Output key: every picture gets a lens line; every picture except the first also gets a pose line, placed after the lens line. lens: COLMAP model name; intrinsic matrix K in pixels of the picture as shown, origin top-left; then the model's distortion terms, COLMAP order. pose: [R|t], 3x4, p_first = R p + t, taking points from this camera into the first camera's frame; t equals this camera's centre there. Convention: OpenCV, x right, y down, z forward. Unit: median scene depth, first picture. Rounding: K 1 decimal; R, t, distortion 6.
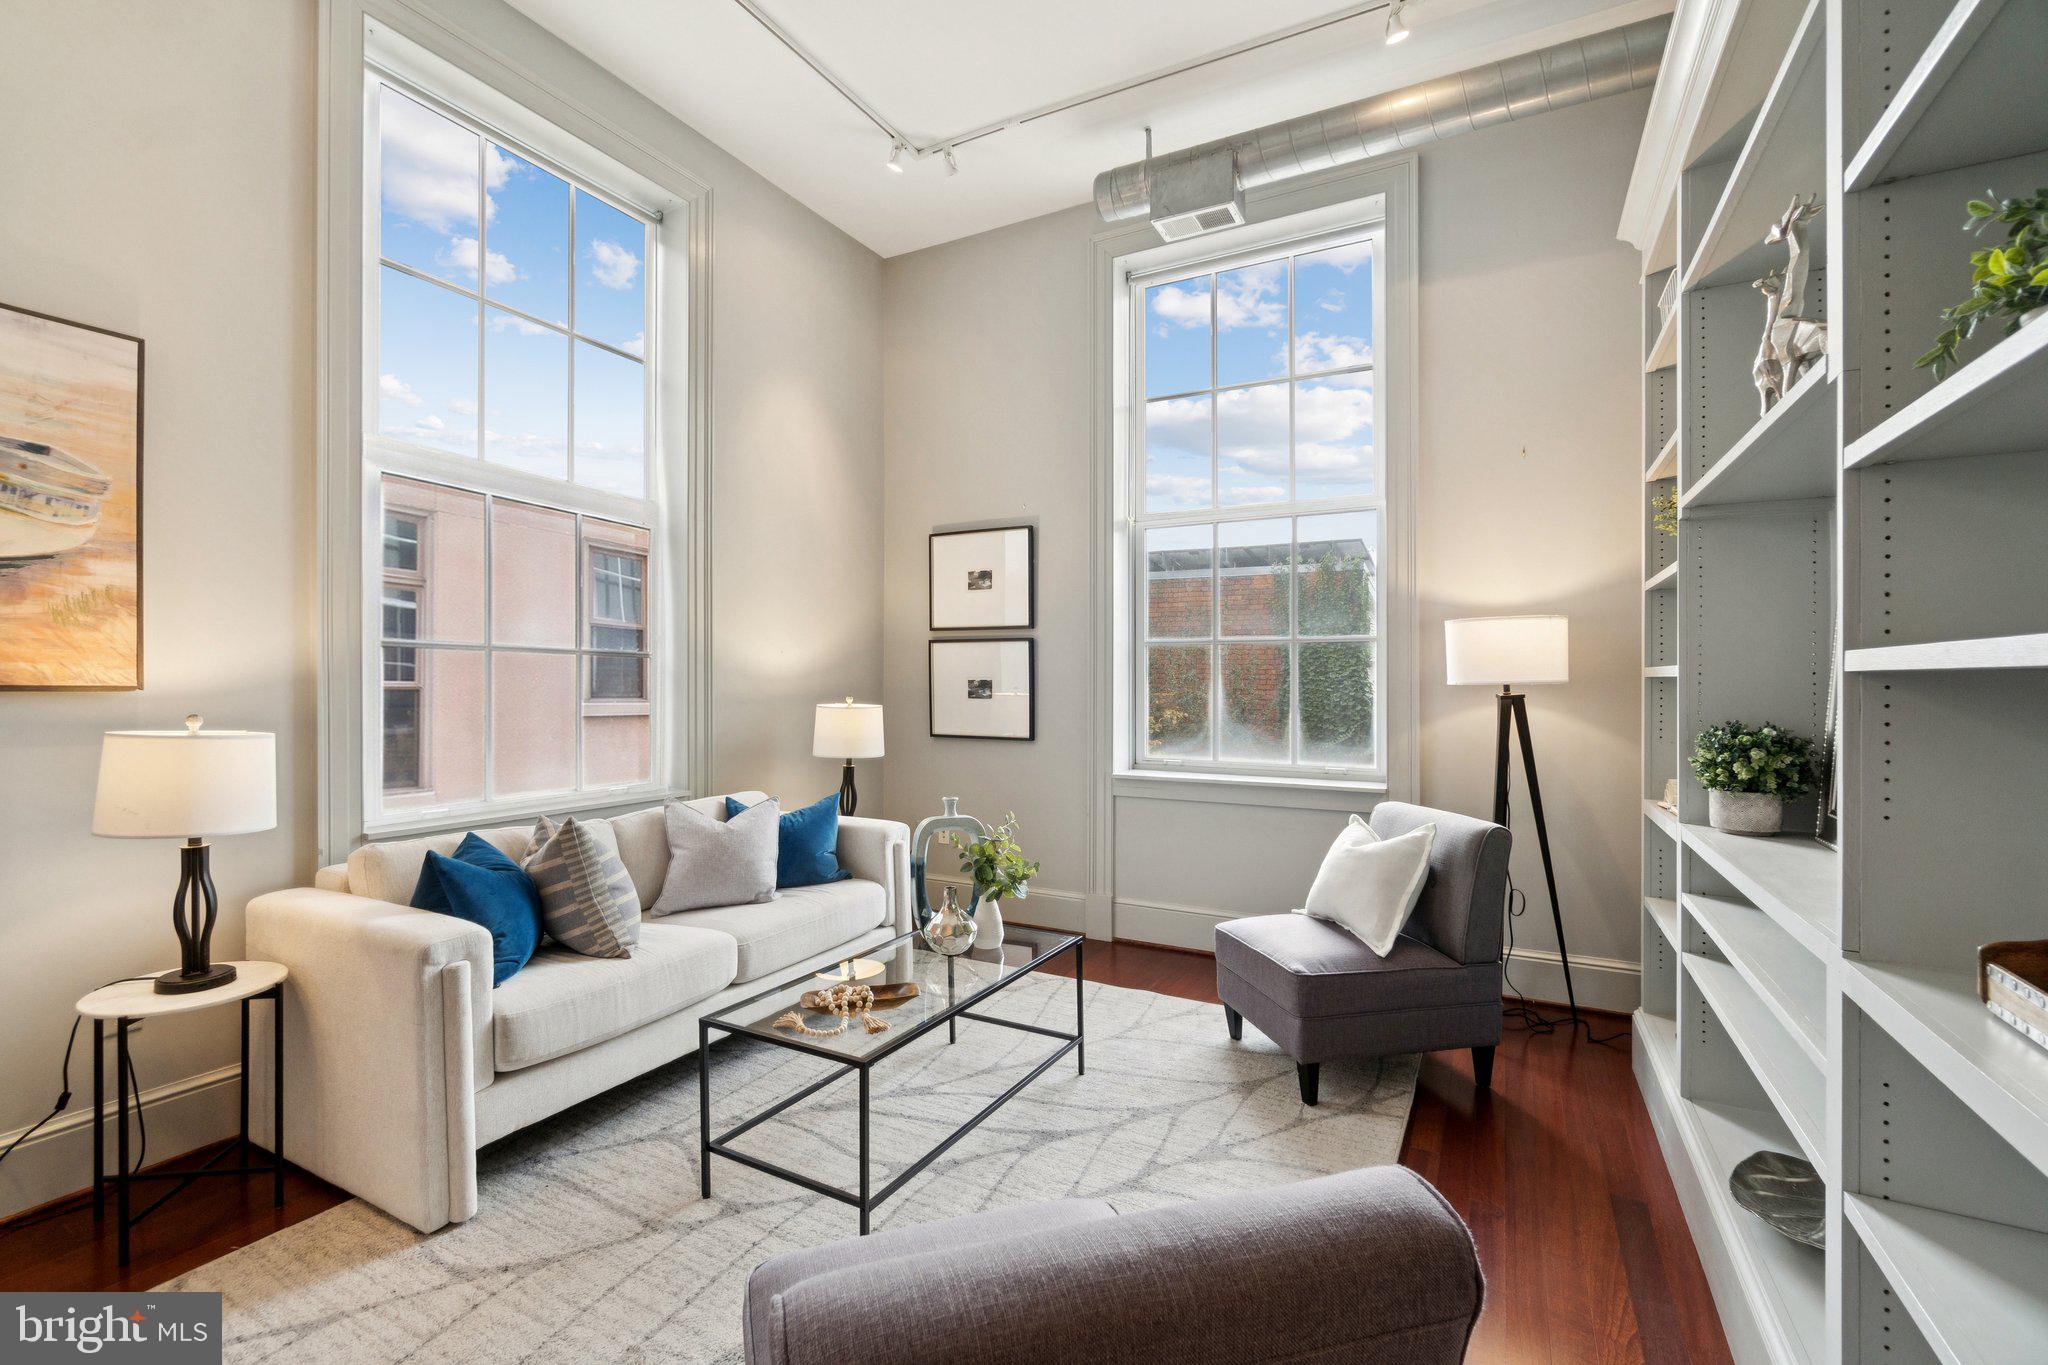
lens RADIAL K [[892.9, 0, 1014.8], [0, 892.9, 683.7], [0, 0, 1]] dist [-0.004326, -0.000186]
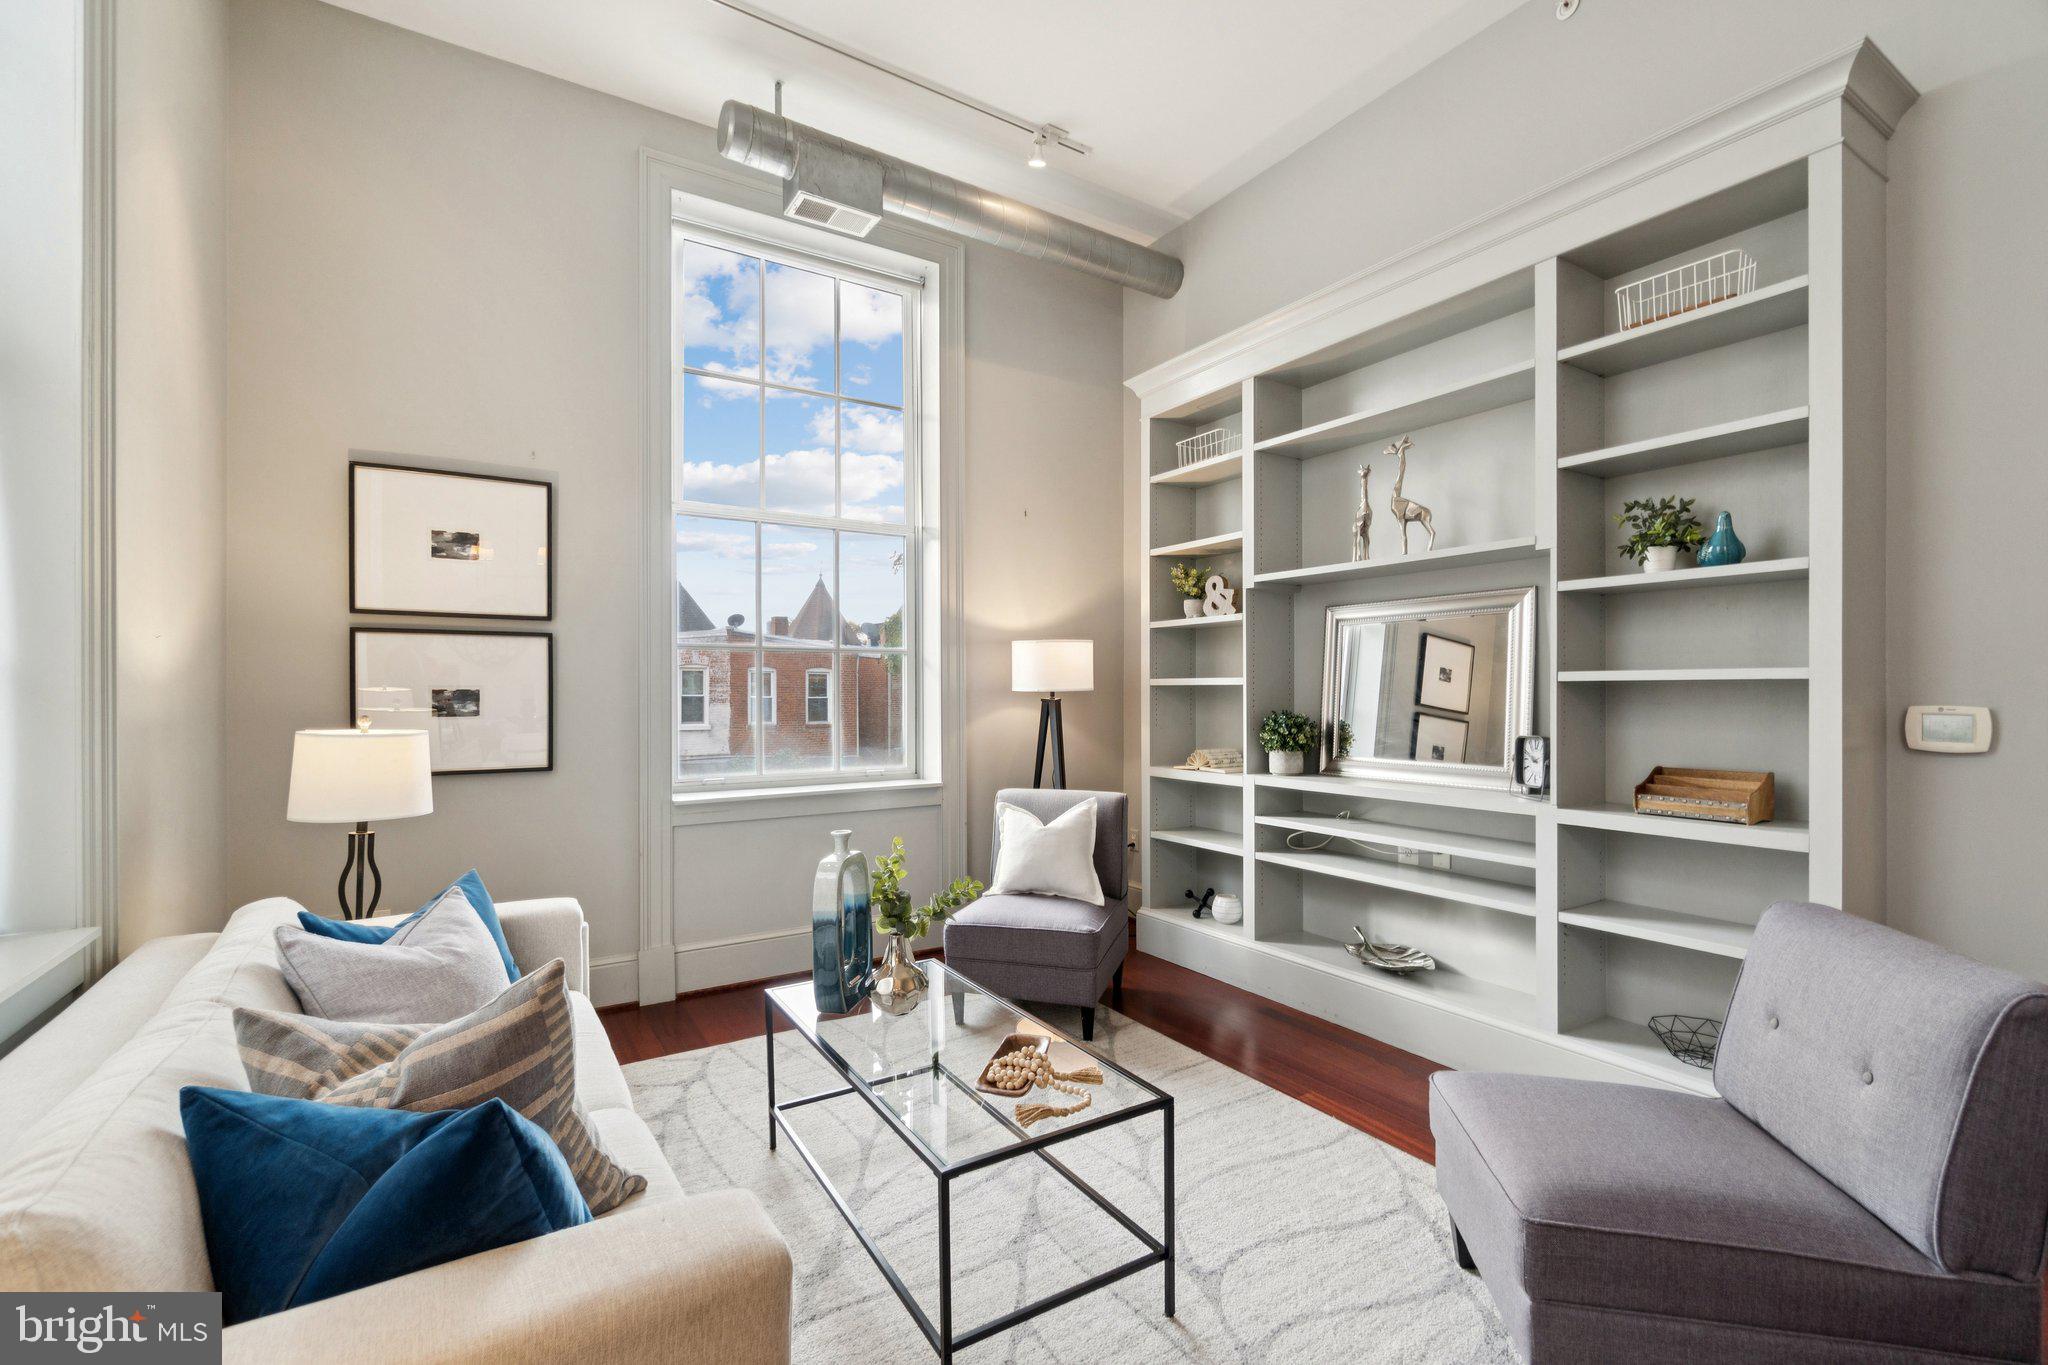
lens RADIAL K [[895.7, 0, 1022.8], [0, 895.7, 690.4], [0, 0, 1]] dist [-0.001554, -0.000295]
pose [[0.479900, -0.003663, 0.877315, -0.577296], [0.006750, 0.999977, 0.000483, -0.001091], [-0.877297, 0.005690, 0.479914, 0.372848]]
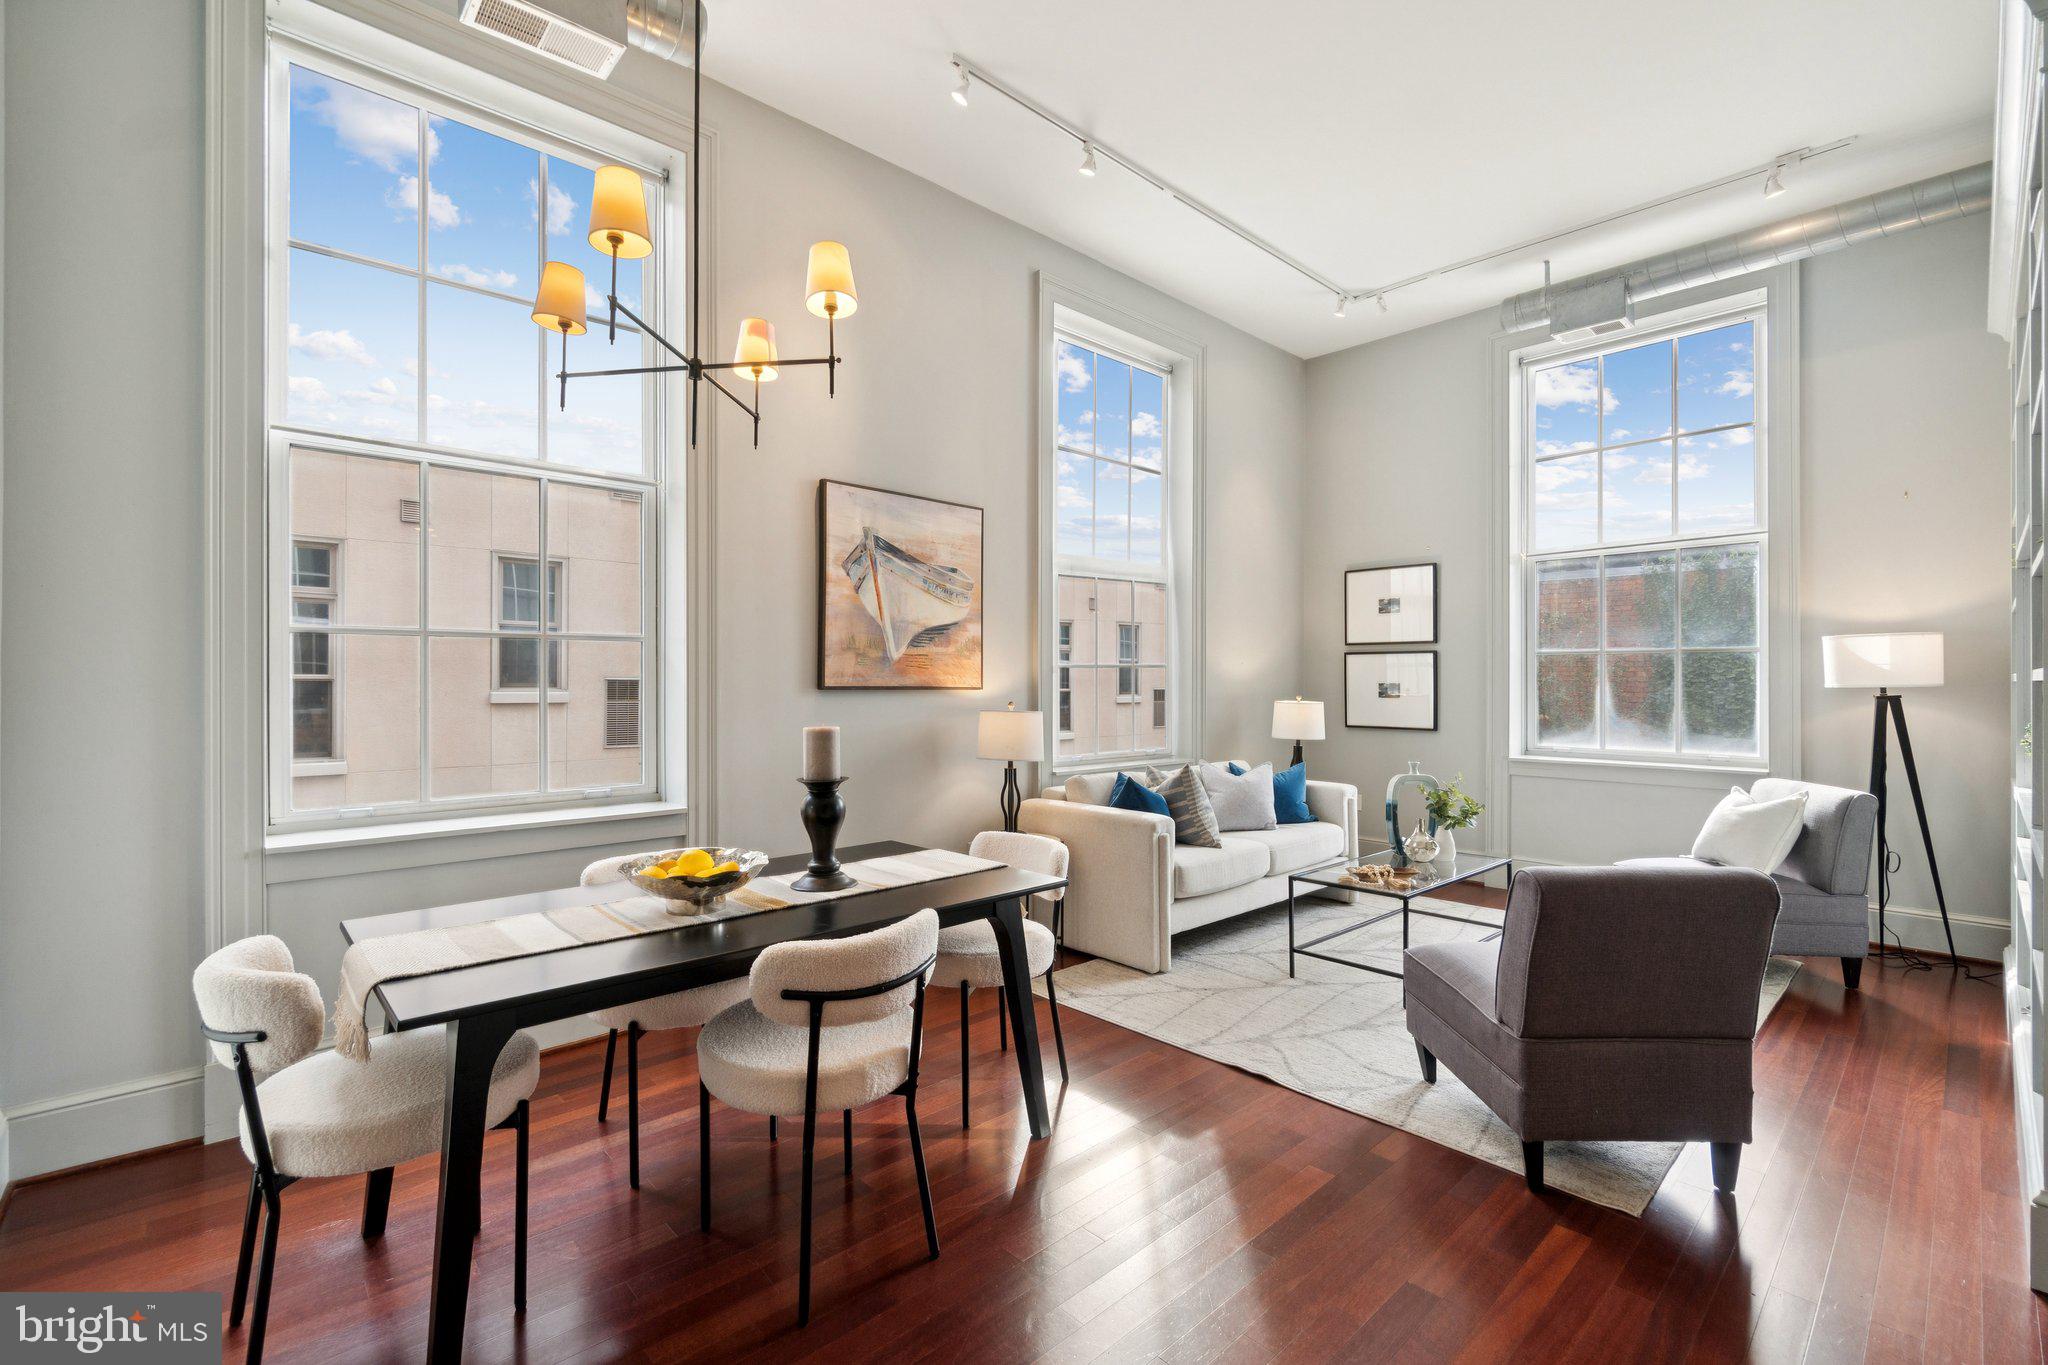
lens RADIAL K [[892.9, 0, 1014.8], [0, 892.9, 683.7], [0, 0, 1]] dist [-0.004326, -0.000186]
pose [[0.947845, -0.000075, -0.318732, -0.186290], [-0.000629, 0.999998, -0.002104, -0.000722], [0.318732, 0.002195, 0.947842, -0.518885]]
